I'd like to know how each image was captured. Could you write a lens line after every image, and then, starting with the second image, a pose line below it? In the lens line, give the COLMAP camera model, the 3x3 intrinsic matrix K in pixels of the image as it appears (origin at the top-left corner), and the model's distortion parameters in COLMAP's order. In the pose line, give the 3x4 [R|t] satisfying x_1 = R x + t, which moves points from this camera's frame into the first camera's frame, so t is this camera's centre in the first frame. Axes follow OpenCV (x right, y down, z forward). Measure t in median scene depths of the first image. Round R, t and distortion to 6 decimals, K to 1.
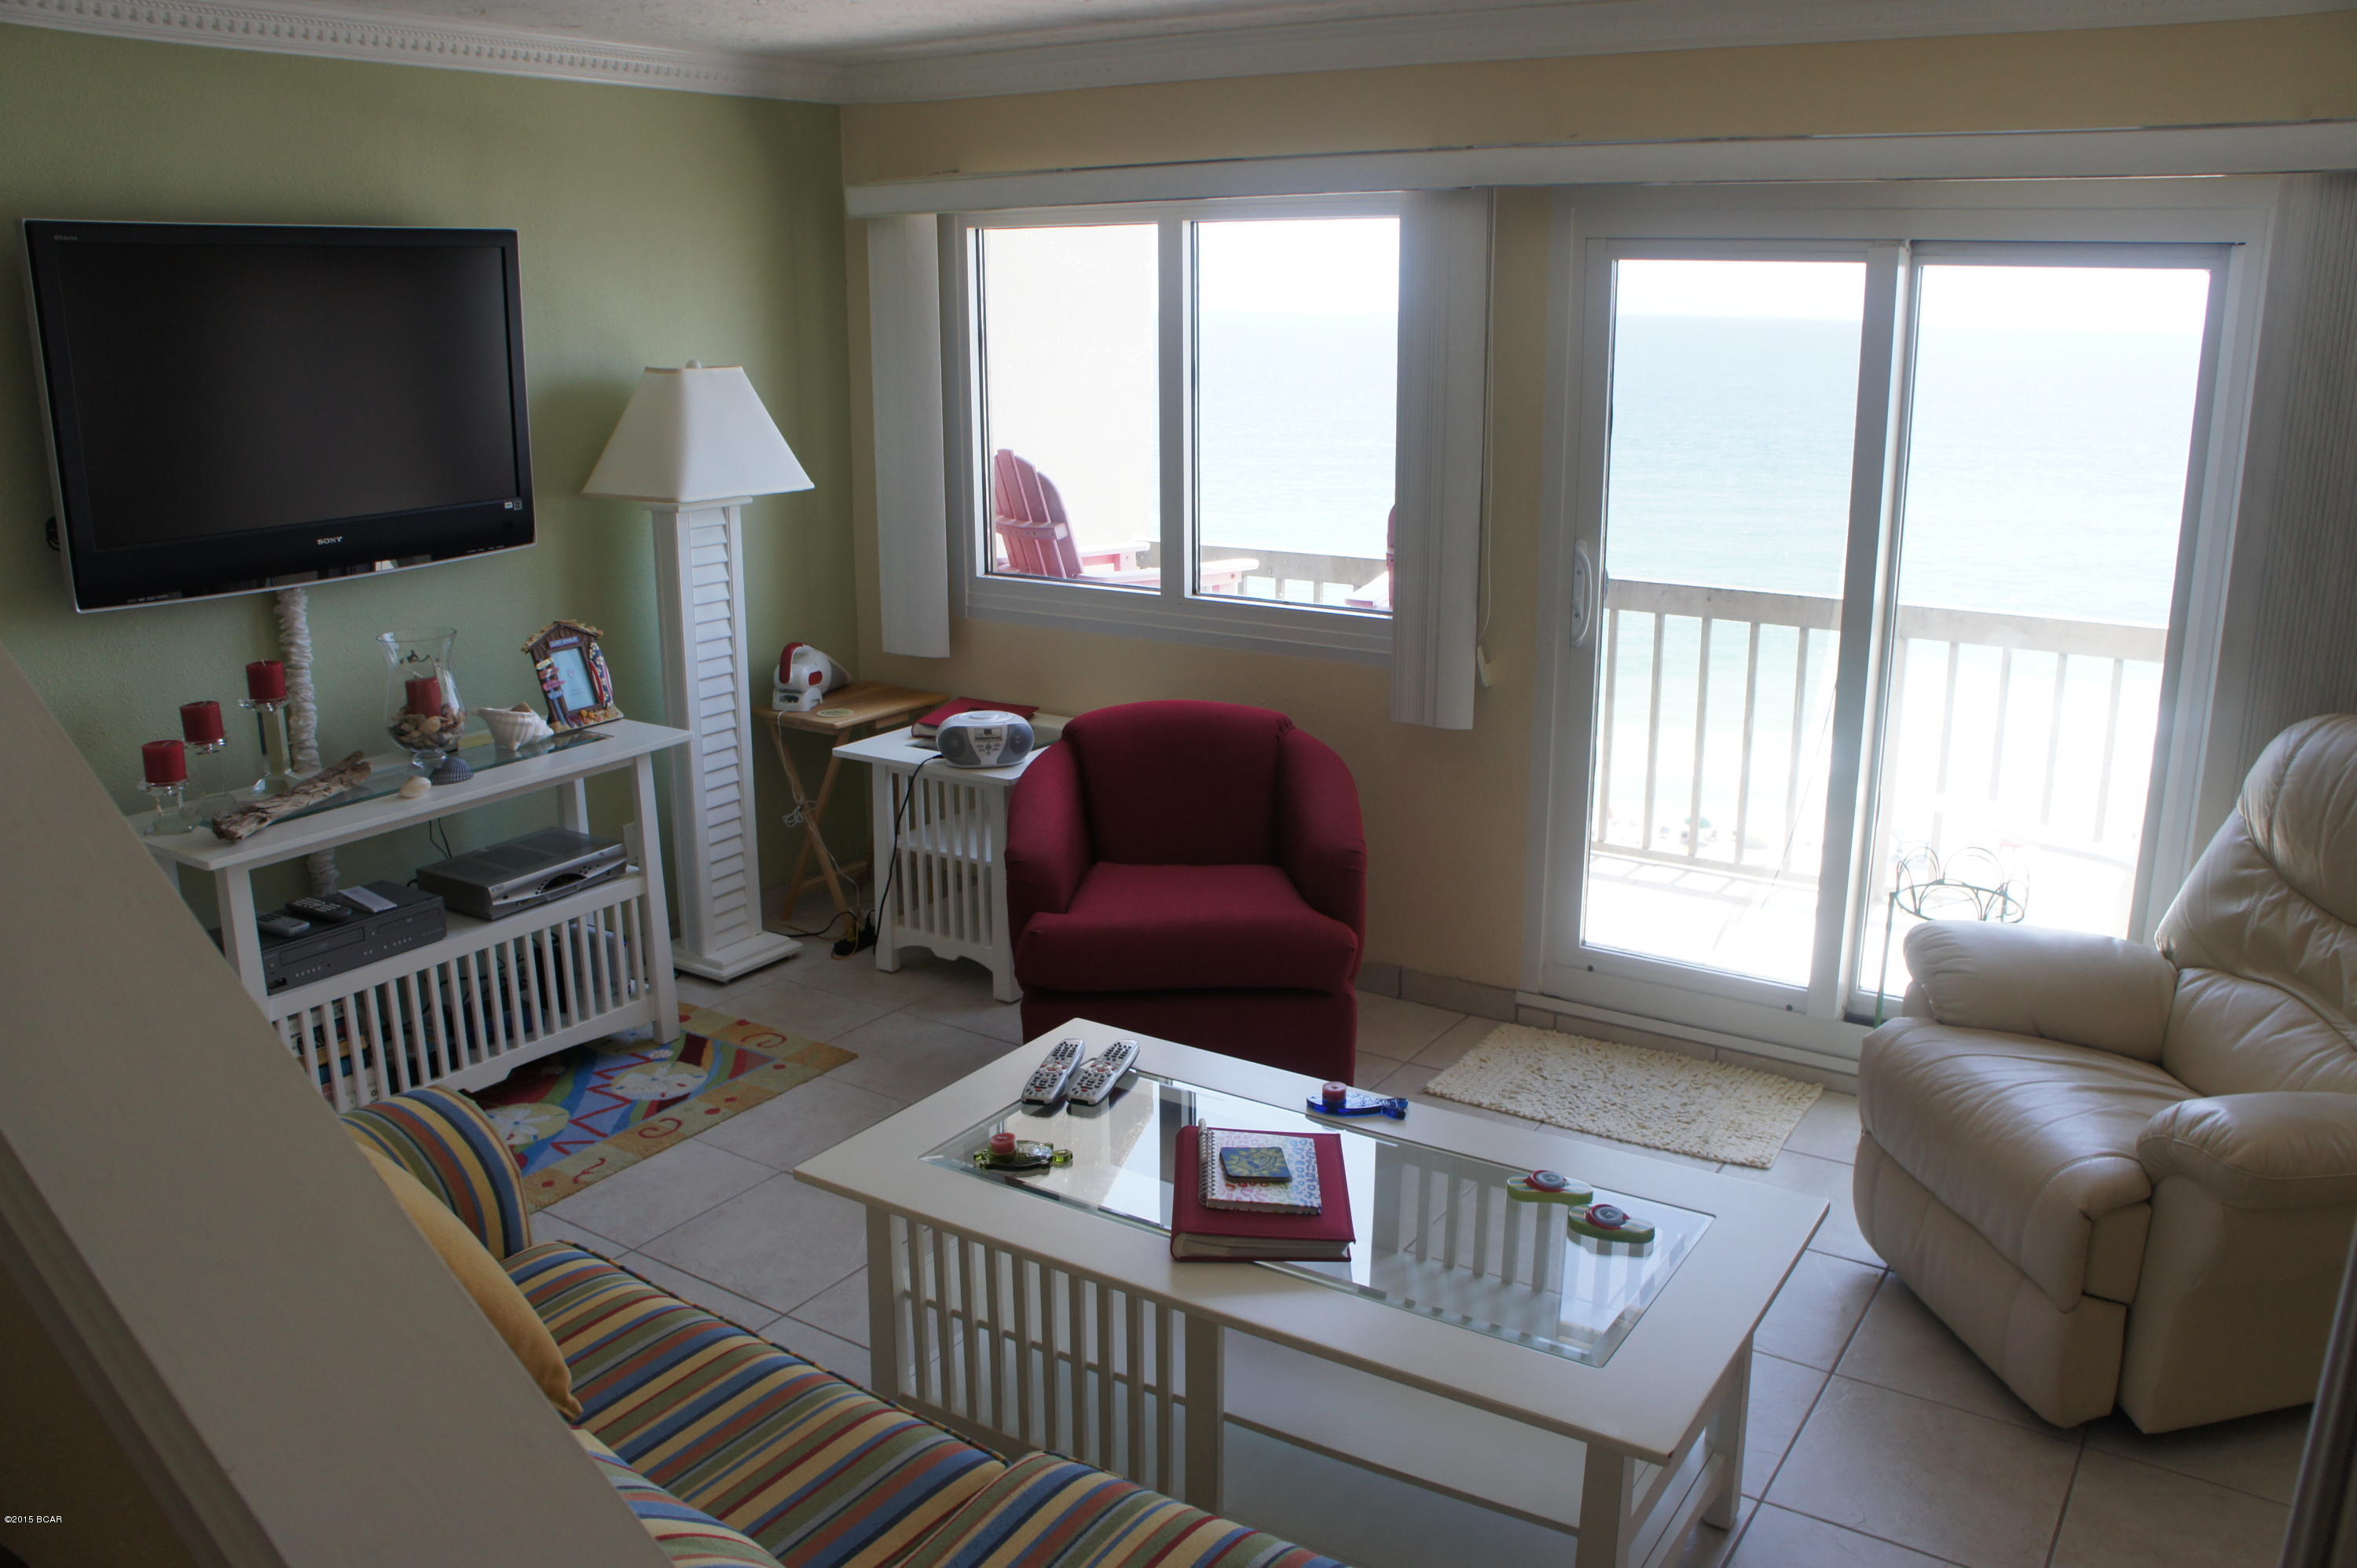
lens RADIAL K [[1821.2, 0, 1177.0], [0, 1821.2, 807.1], [0, 0, 1]] dist [-0.162661, 0.063735]
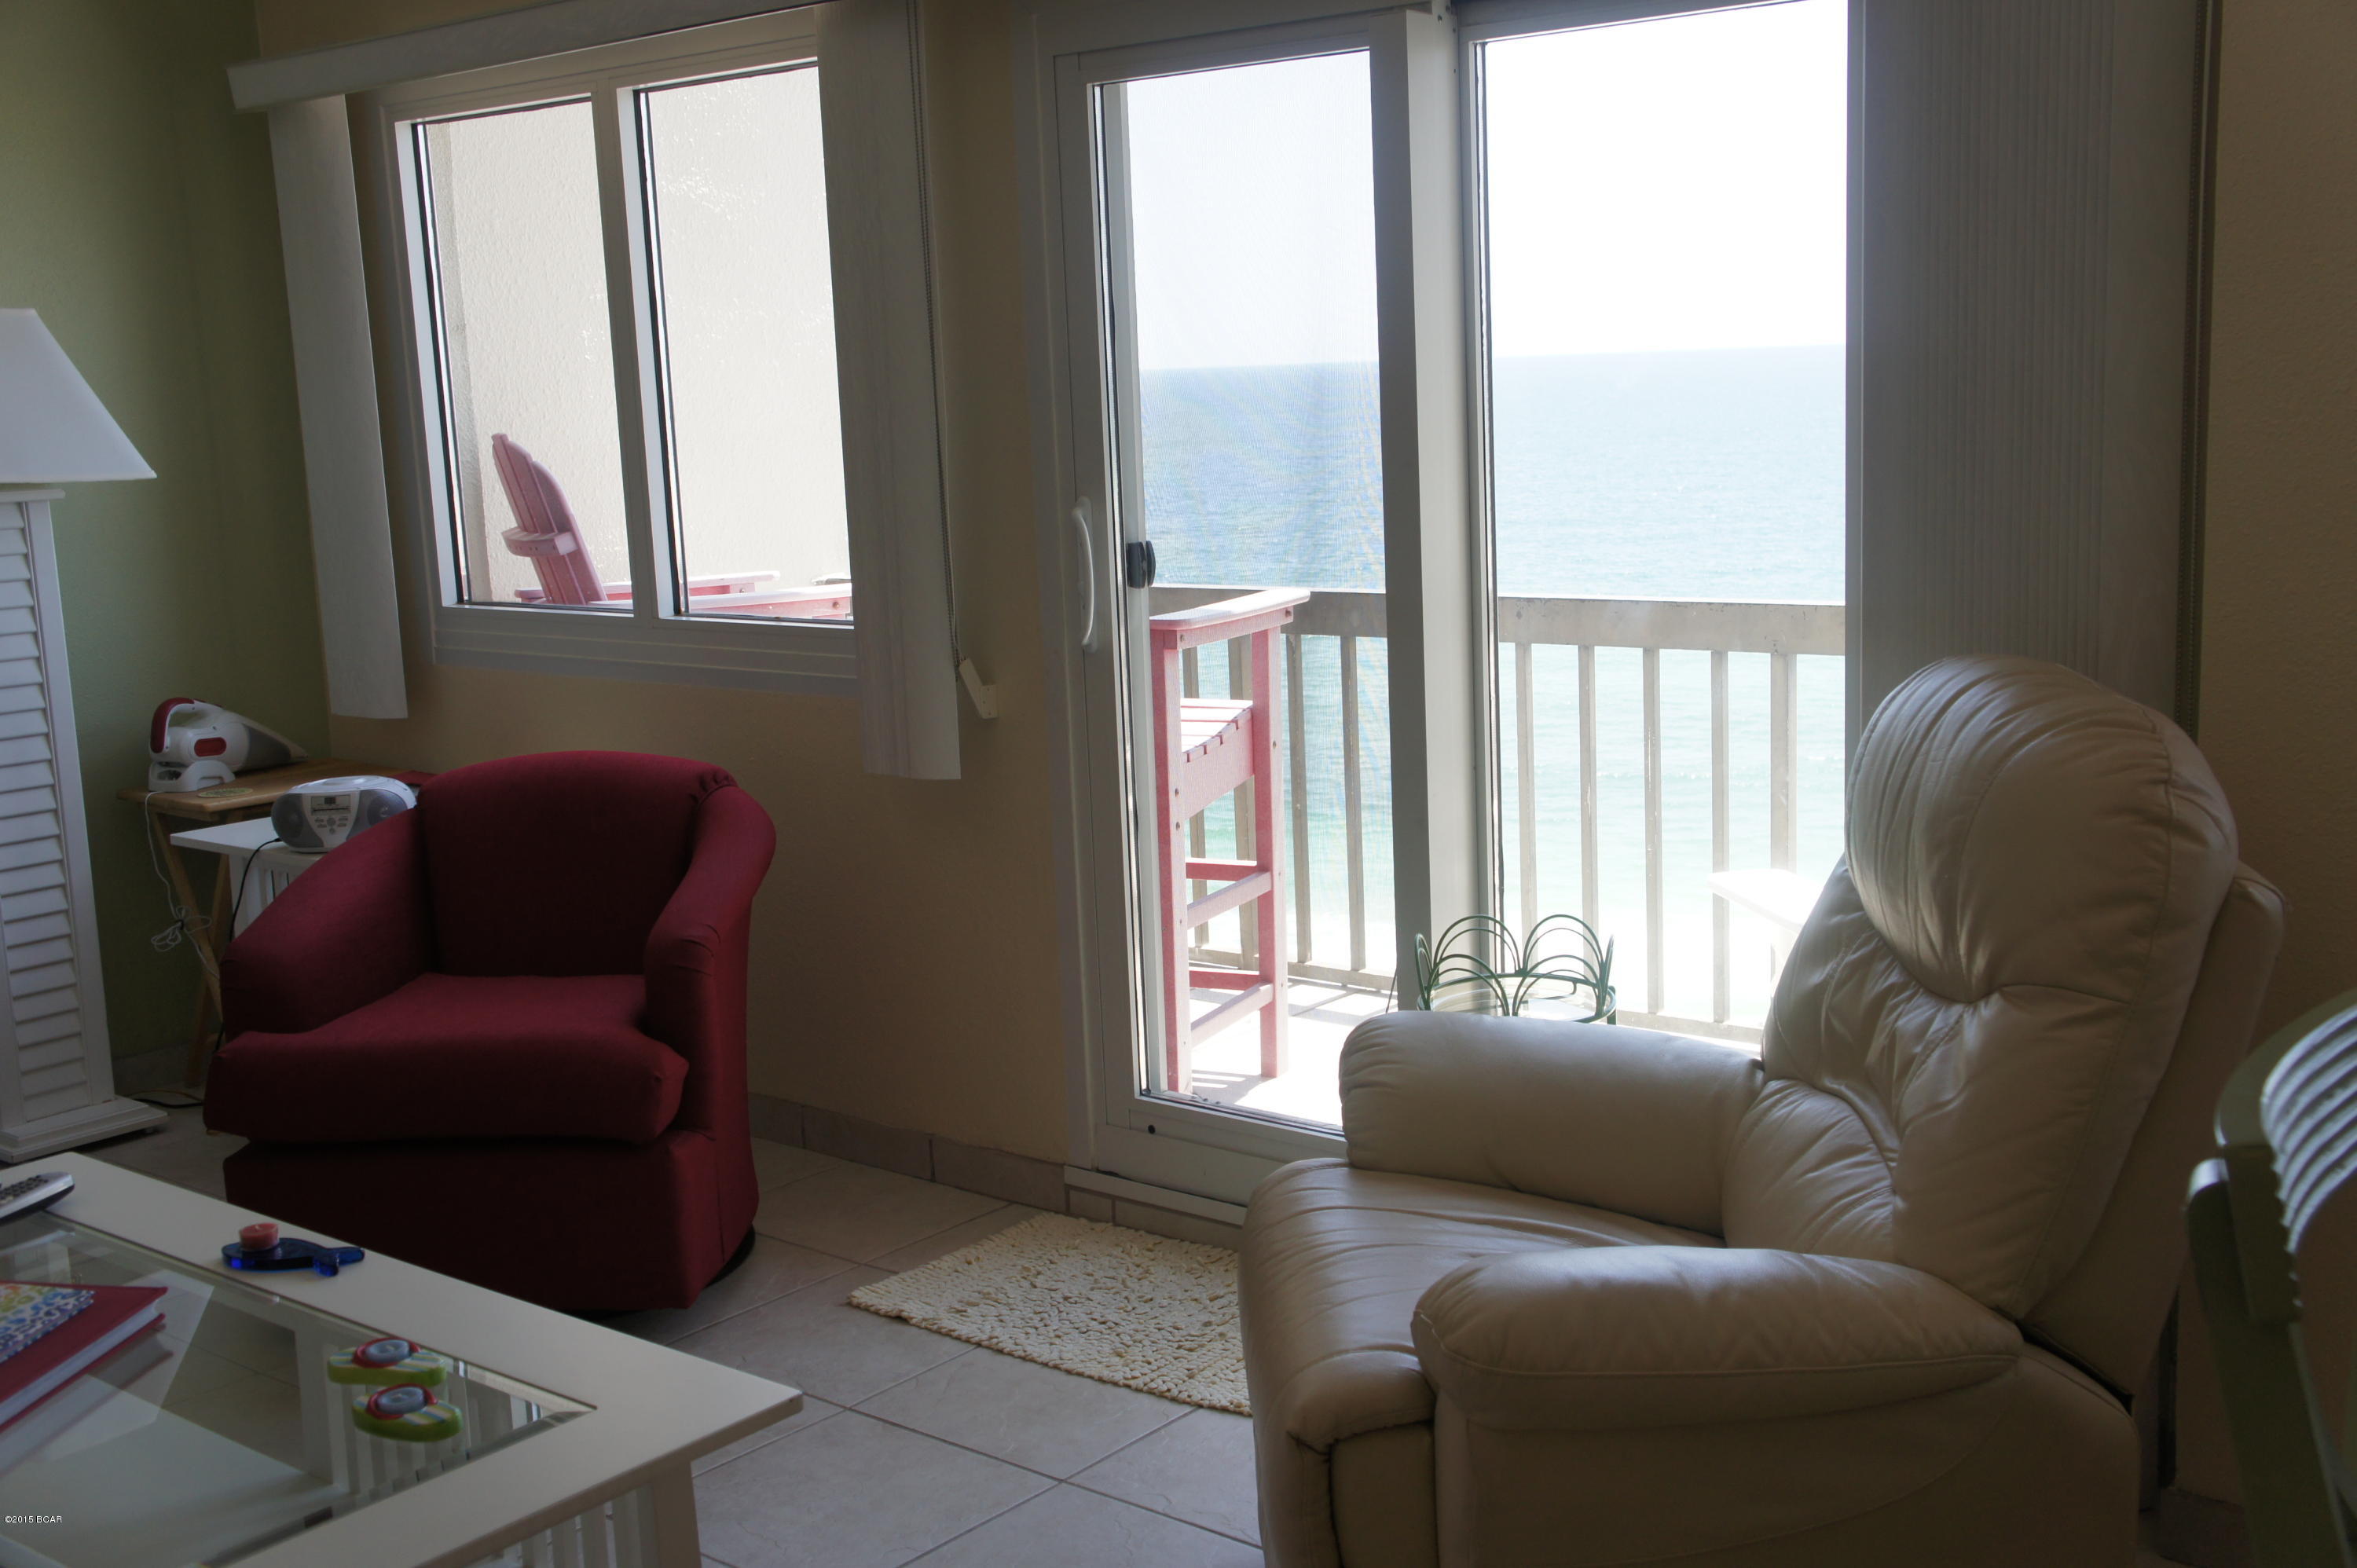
lens RADIAL K [[2496.7, 0, 1176.5], [0, 2496.7, 809.8], [0, 0, 1]] dist [0.040554, 0.000000]
pose [[0.992213, -0.016765, -0.123417, 0.345021], [0.005158, 0.995580, -0.093778, 0.056168], [0.124443, 0.092411, 0.987914, 0.061522]]
